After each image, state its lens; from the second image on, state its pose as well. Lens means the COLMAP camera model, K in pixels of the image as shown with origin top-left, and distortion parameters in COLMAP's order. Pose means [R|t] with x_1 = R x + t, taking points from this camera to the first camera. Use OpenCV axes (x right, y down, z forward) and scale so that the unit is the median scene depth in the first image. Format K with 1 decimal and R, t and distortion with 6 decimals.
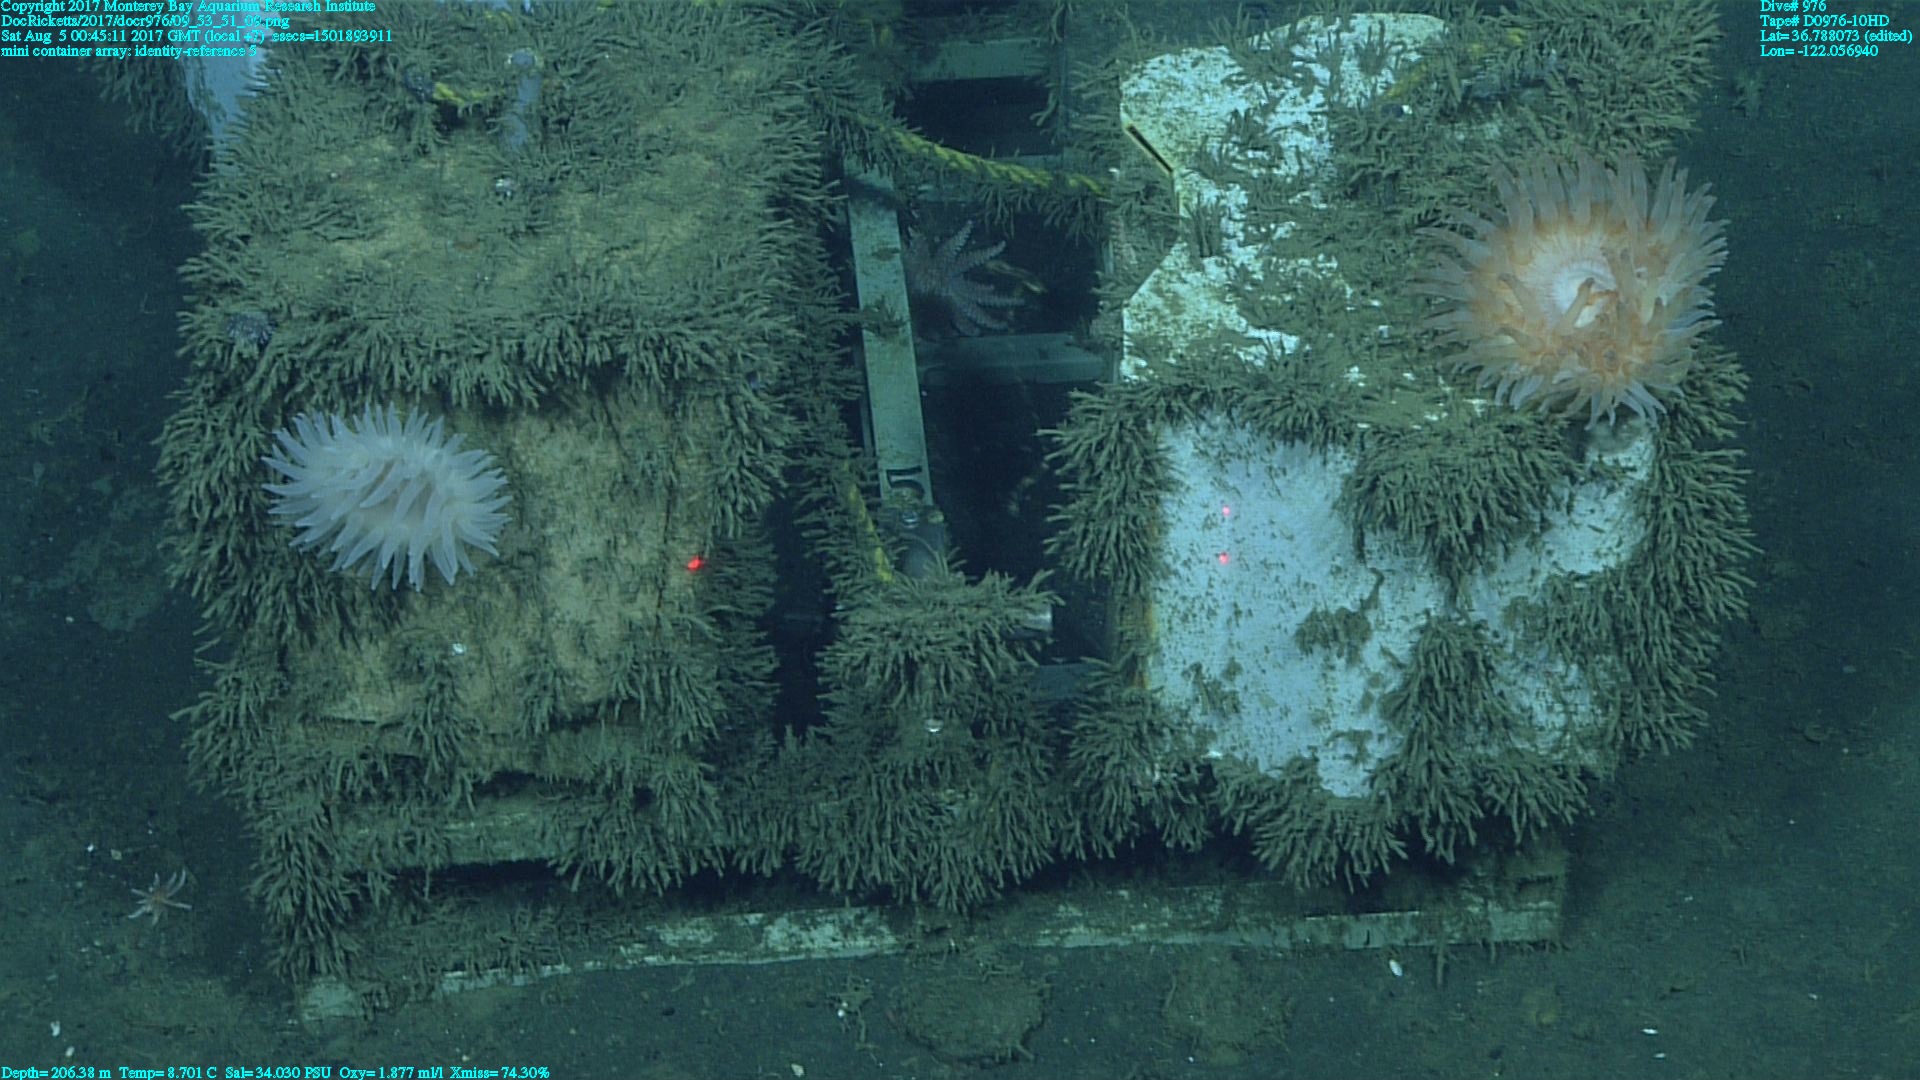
lens RADIAL K [[4536.9, 0, 966.9], [0, 4536.9, 543.5], [0, 0, 1]] dist [0.574511, 0.000000]
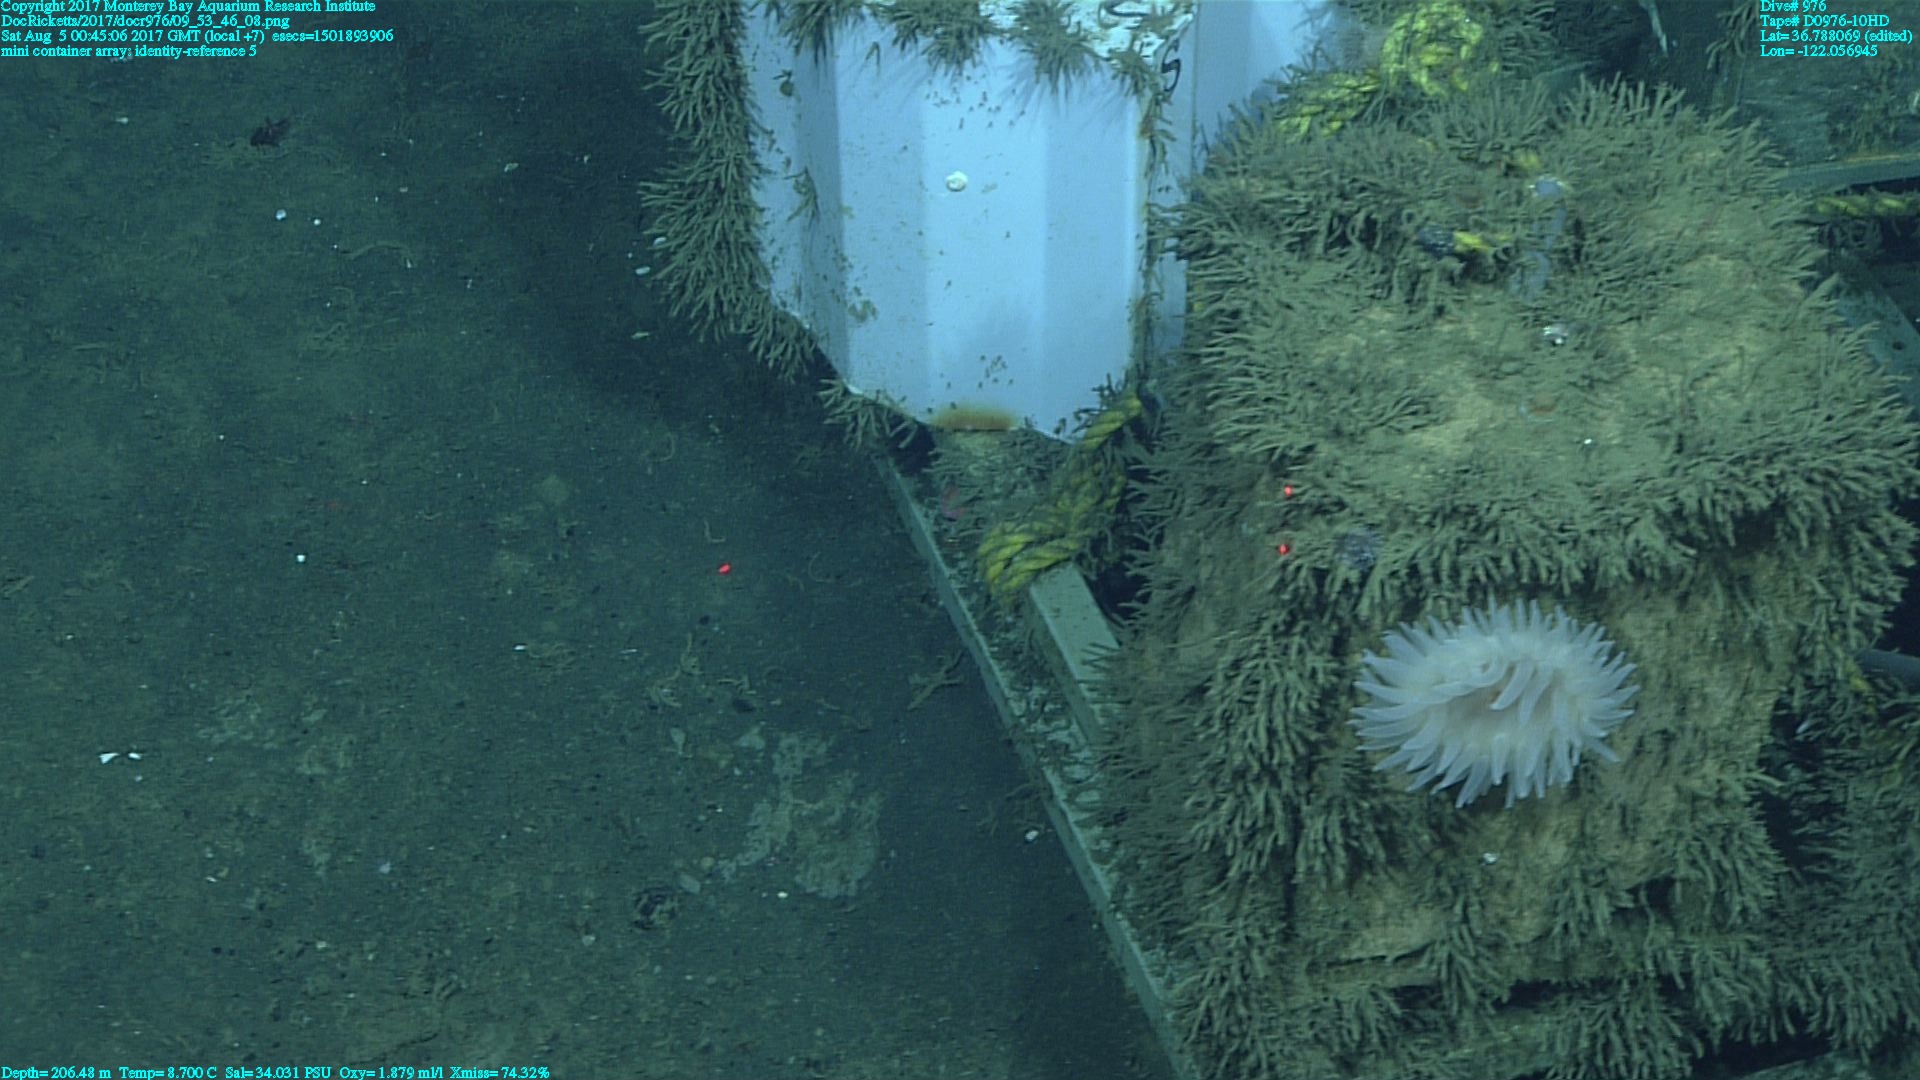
lens RADIAL K [[4536.9, 0, 971.0], [0, 4536.9, 539.7], [0, 0, 1]] dist [0.574511, 0.000000]
pose [[0.969104, -0.184803, 0.163358, -0.344564], [0.183895, 0.982726, 0.020793, -0.074779], [-0.164379, 0.009890, 0.986348, 0.147403]]
